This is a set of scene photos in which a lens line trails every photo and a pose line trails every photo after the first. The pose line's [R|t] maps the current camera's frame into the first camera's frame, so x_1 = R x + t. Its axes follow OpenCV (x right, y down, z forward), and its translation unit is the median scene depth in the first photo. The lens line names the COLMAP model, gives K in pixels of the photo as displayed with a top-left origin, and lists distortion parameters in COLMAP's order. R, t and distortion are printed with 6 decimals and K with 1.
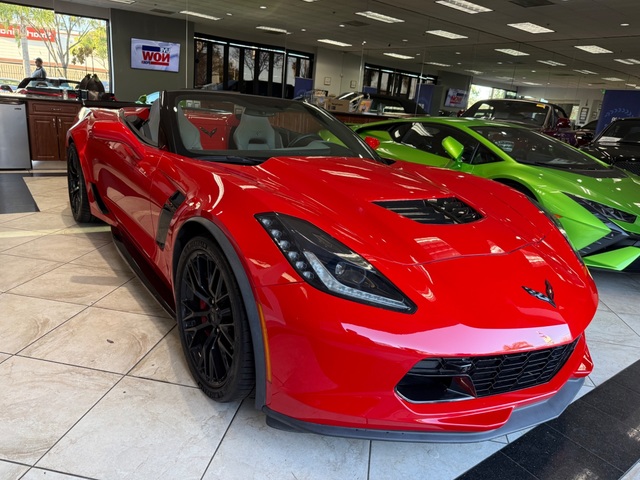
lens RADIAL K [[446.1, 0, 319.1], [0, 446.1, 241.5], [0, 0, 1]] dist [-0.000836, -0.004643]
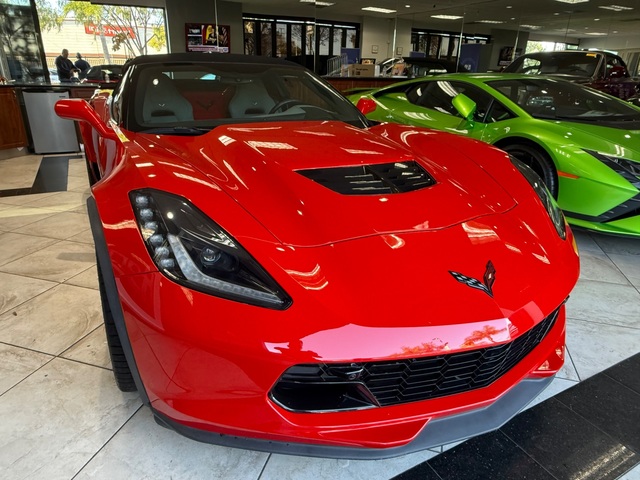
lens RADIAL K [[416.0, 0, 310.6], [0, 416.0, 240.4], [0, 0, 1]] dist [-0.025893, 0.017848]
pose [[0.987193, -0.015245, -0.158798, 0.166105], [0.027674, 0.996697, 0.076354, -0.009028], [0.157109, -0.079770, 0.984354, 0.117508]]
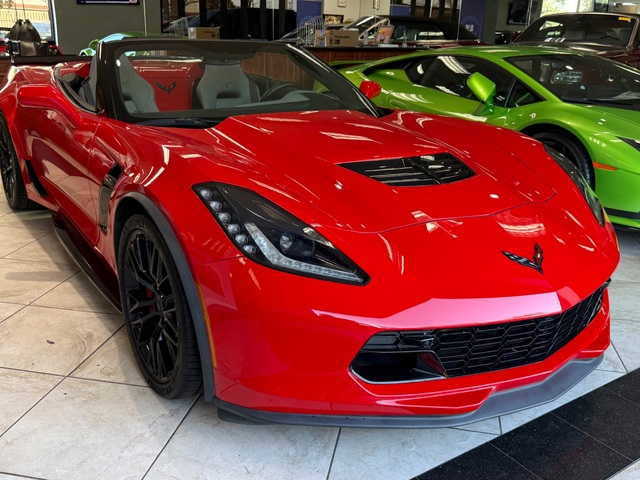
lens RADIAL K [[604.0, 0, 315.2], [0, 604.0, 238.9], [0, 0, 1]] dist [0.062549, -0.120415]
pose [[0.997315, -0.050886, -0.052667, 0.078597], [0.052283, 0.998307, 0.025486, 0.013525], [0.051281, -0.028171, 0.998287, -0.100044]]
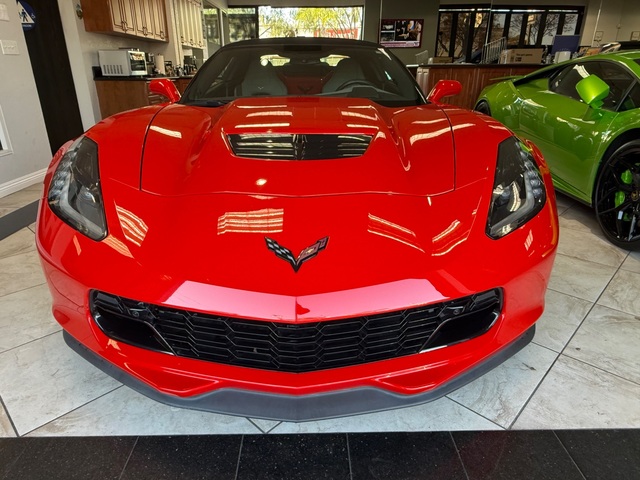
lens RADIAL K [[409.6, 0, 309.6], [0, 409.6, 221.8], [0, 0, 1]] dist [0.000099, -0.000794]
pose [[0.815776, 0.113114, -0.567199, 0.459917], [-0.092837, 0.993582, 0.064622, 0.011592], [0.570869, -0.000059, 0.821041, 0.237521]]
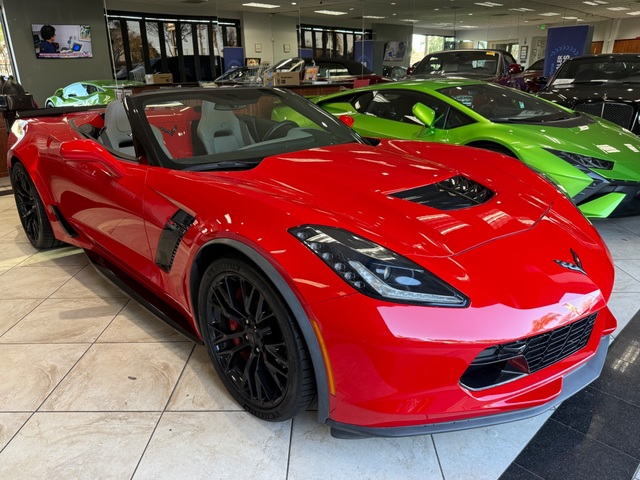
lens RADIAL K [[473.8, 0, 320.0], [0, 473.8, 240.0], [0, 0, 1]] dist [0.001620, -0.004788]
pose [[0.984243, -0.148024, 0.096719, -0.088443], [0.143098, 0.988119, 0.056061, -0.042393], [-0.103869, -0.041337, 0.993732, -0.015284]]
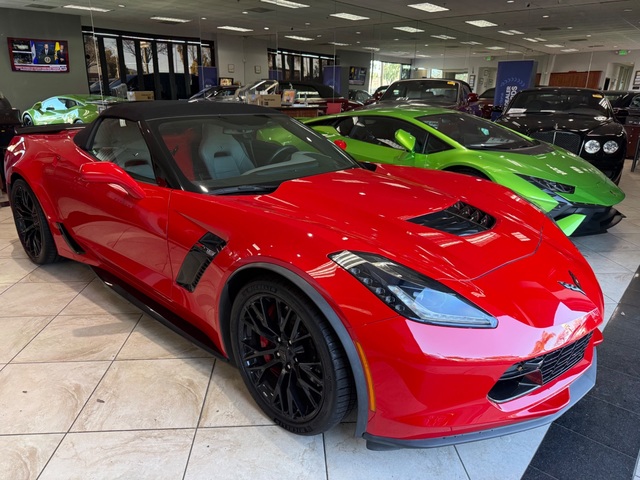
lens RADIAL K [[443.8, 0, 324.1], [0, 443.8, 241.4], [0, 0, 1]] dist [0.002557, -0.006068]
pose [[0.972052, -0.143525, 0.185785, -0.168359], [0.136204, 0.989333, 0.051656, -0.072981], [-0.191217, -0.024908, 0.981232, -0.006328]]
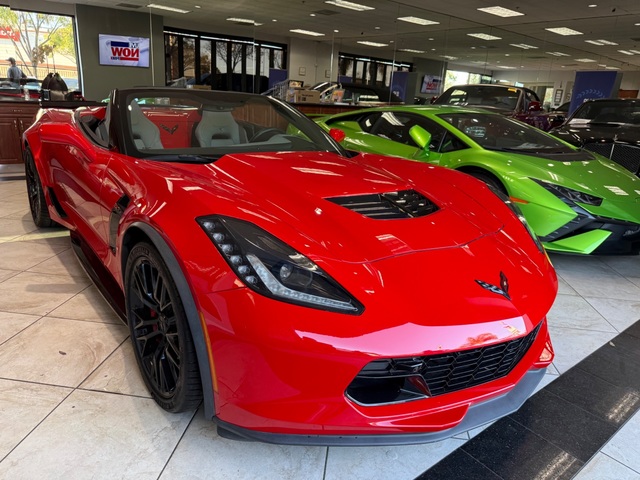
lens RADIAL K [[446.6, 0, 314.1], [0, 446.6, 239.4], [0, 0, 1]] dist [0.000905, -0.007017]
pose [[0.998790, -0.041904, 0.025749, 0.040582], [0.041516, 0.999019, 0.015412, -0.009248], [-0.026370, -0.014324, 0.999550, 0.016140]]
